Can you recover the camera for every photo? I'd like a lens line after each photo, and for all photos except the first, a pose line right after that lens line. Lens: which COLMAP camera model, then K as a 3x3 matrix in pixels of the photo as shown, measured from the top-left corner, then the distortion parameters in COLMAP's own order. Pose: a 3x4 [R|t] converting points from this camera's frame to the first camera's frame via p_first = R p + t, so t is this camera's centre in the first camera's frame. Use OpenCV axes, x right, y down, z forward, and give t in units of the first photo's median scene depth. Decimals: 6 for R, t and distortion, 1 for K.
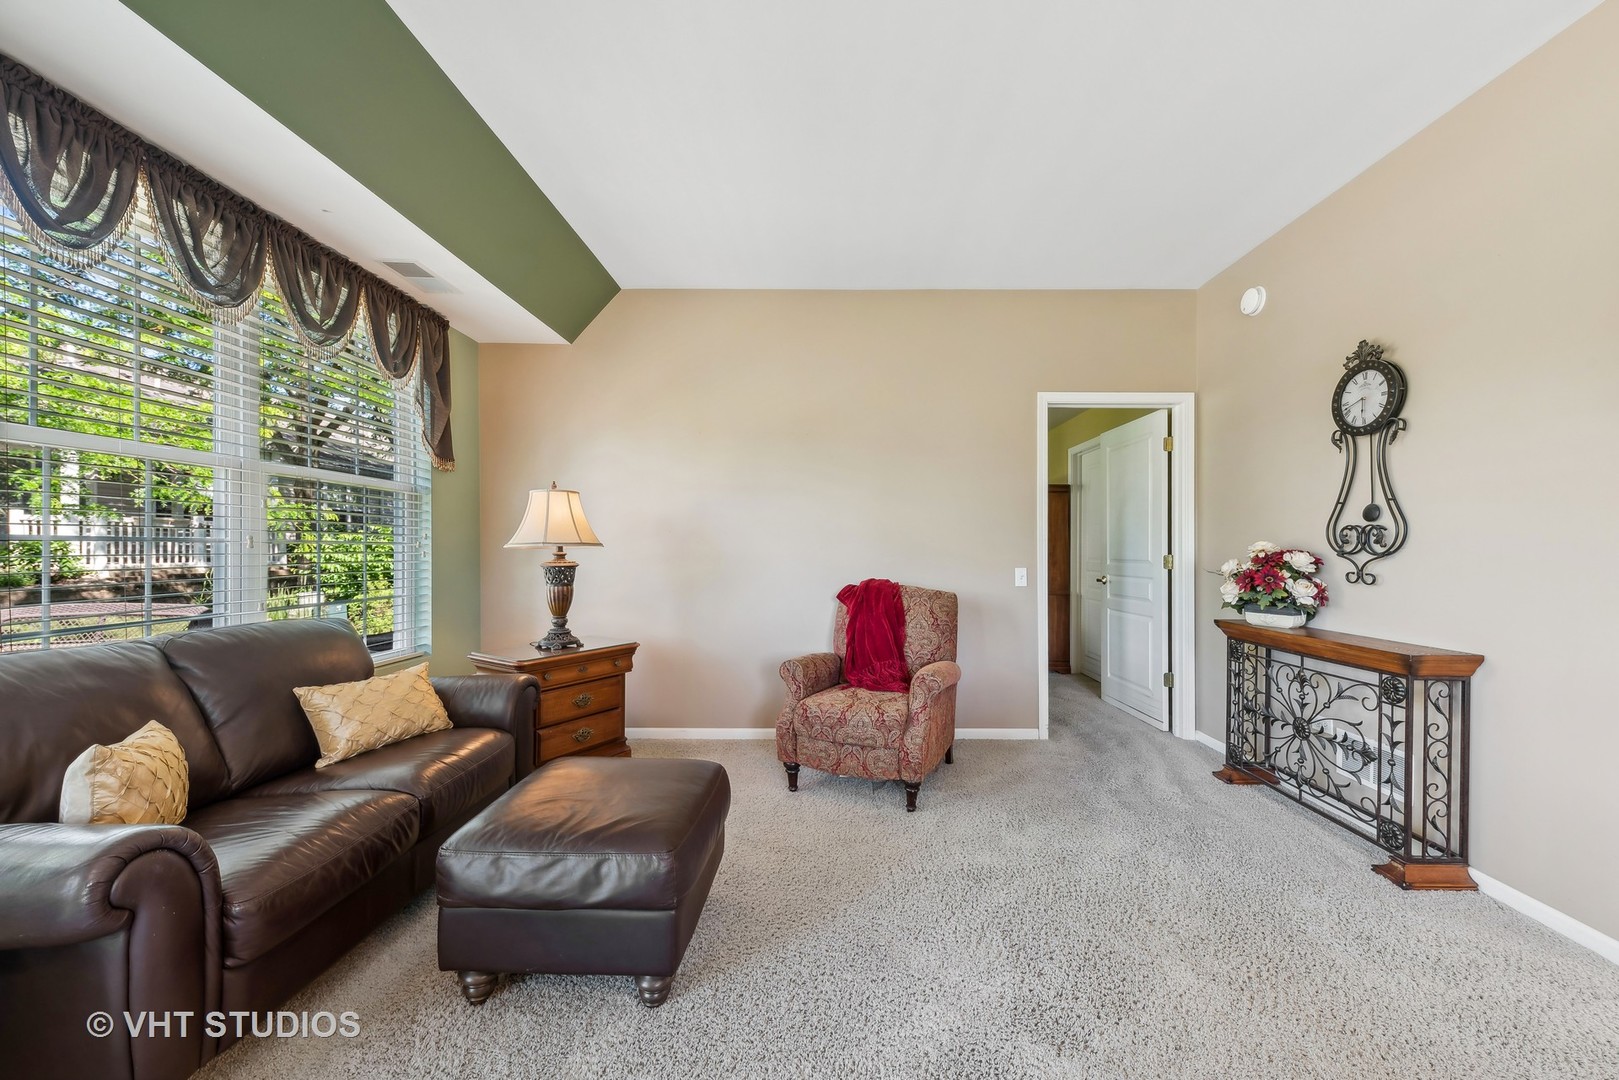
lens RADIAL K [[617.5, 0, 814.9], [0, 617.5, 548.2], [0, 0, 1]] dist [-0.002792, -0.000266]
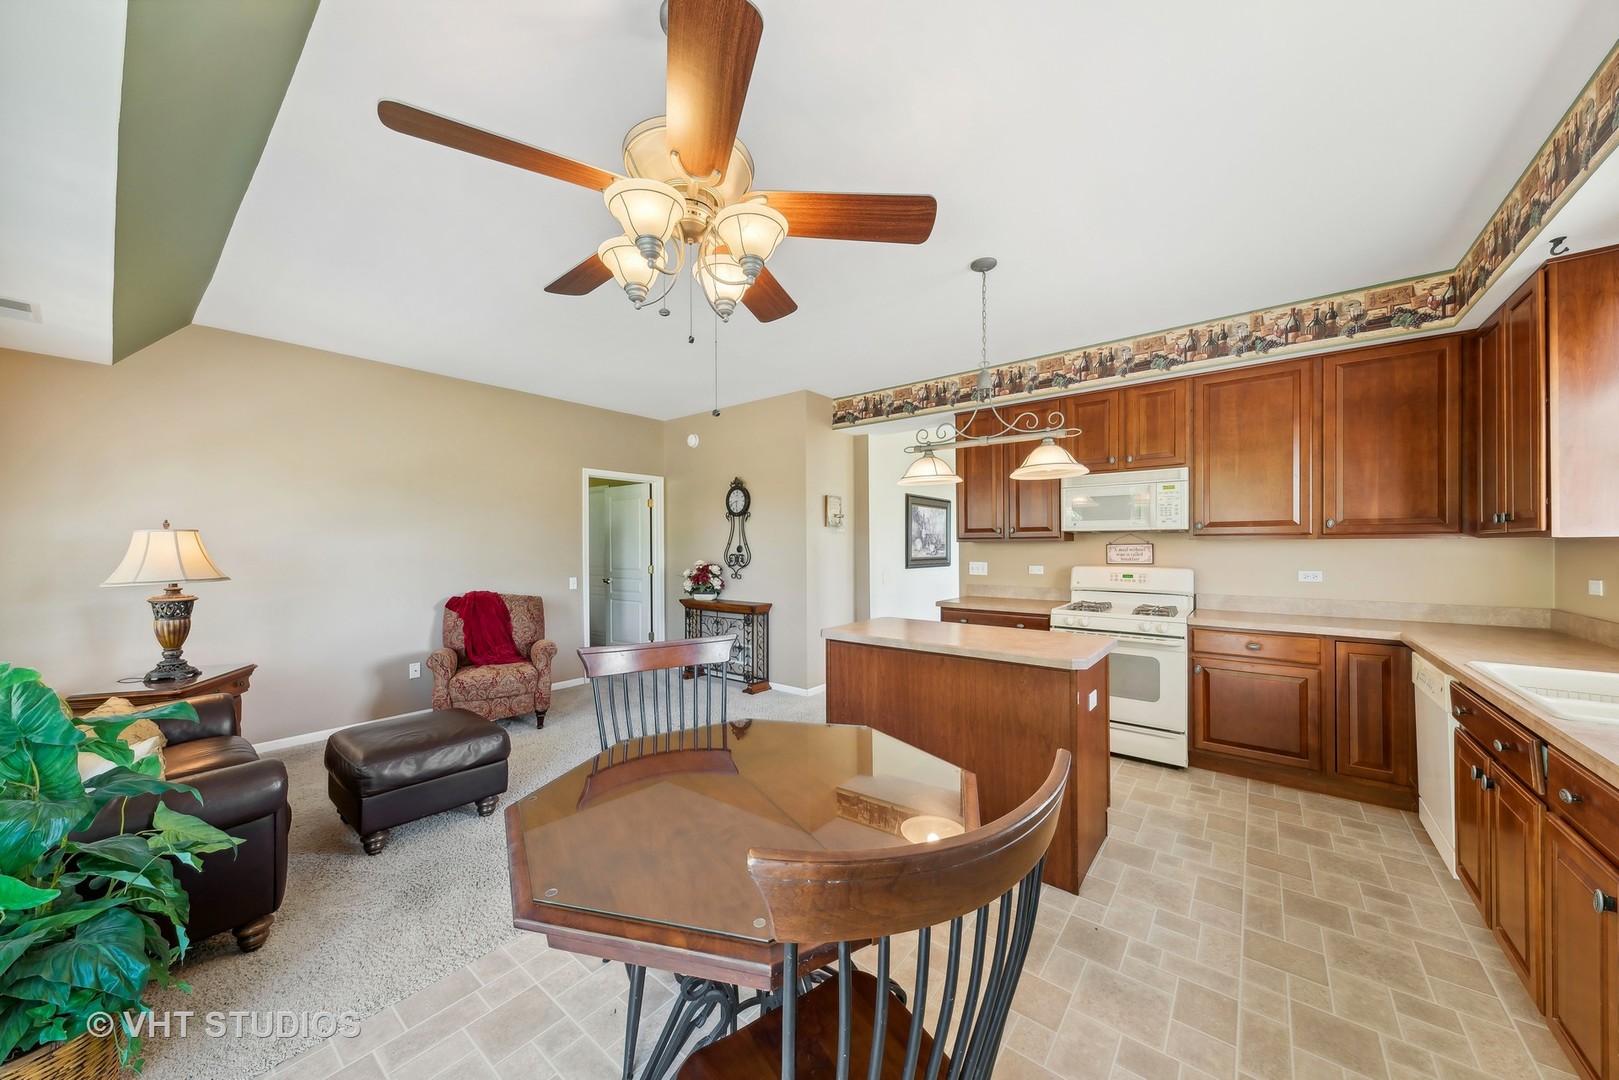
lens RADIAL K [[560.6, 0, 813.4], [0, 560.6, 542.5], [0, 0, 1]] dist [0.000408, 0.000013]
pose [[0.620135, -0.004636, 0.784481, -0.579157], [0.009647, 0.999952, -0.001717, -0.069692], [-0.784436, 0.008633, 0.620150, -0.532971]]
